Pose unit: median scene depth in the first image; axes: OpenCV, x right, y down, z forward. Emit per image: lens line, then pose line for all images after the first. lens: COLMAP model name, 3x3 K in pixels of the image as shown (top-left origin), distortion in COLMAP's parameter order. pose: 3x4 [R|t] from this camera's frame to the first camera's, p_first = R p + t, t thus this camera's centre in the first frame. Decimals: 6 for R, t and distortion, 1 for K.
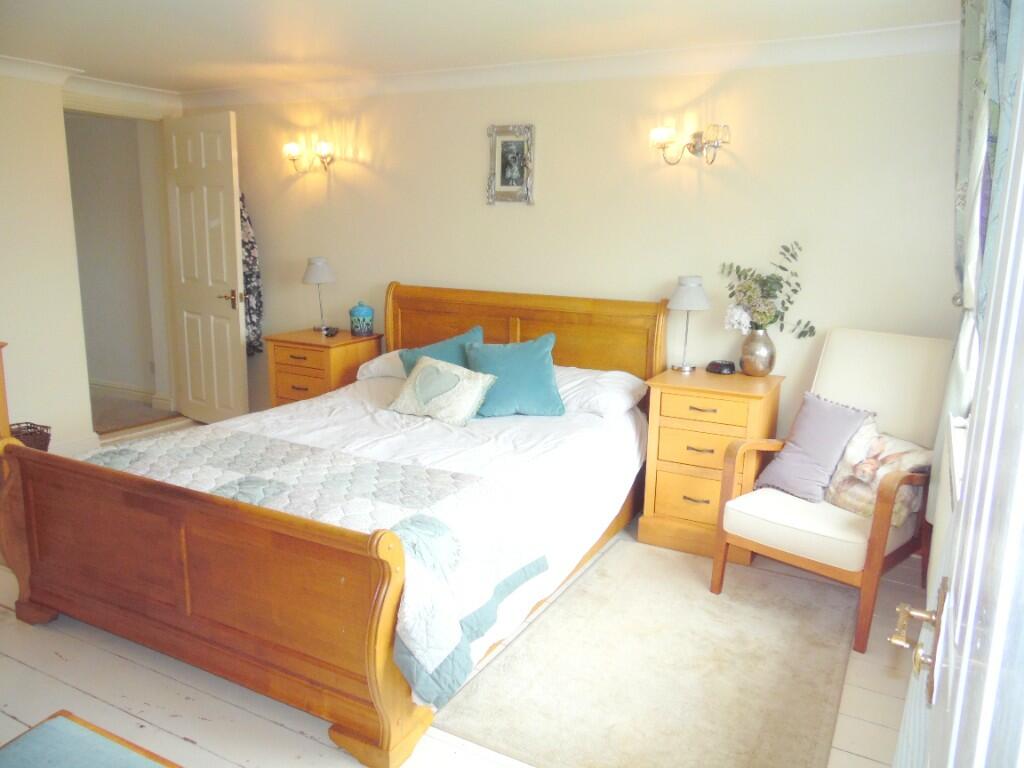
lens RADIAL K [[776.7, 0, 509.2], [0, 776.7, 380.9], [0, 0, 1]] dist [-0.021762, 0.054982]
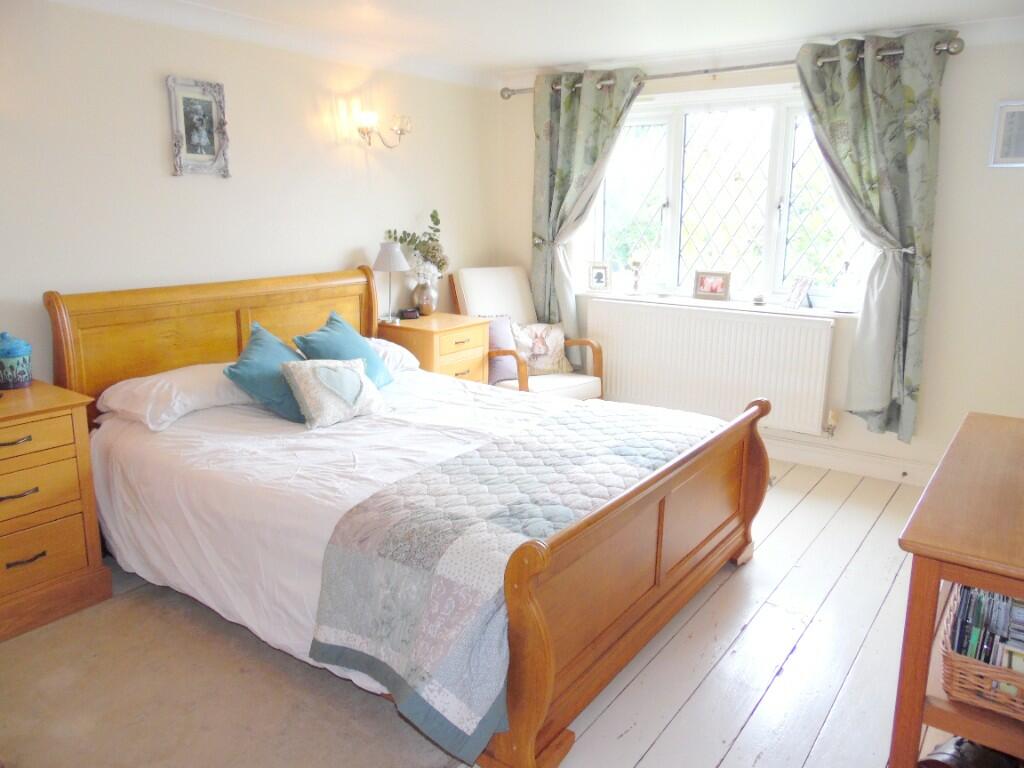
lens RADIAL K [[766.6, 0, 512.0], [0, 766.6, 384.0], [0, 0, 1]] dist [0.010824, 0.061298]
pose [[0.117910, -0.255862, 0.959496, -0.833430], [0.185943, 0.954834, 0.231769, -0.147291], [-0.975460, 0.151084, 0.160160, 0.584998]]
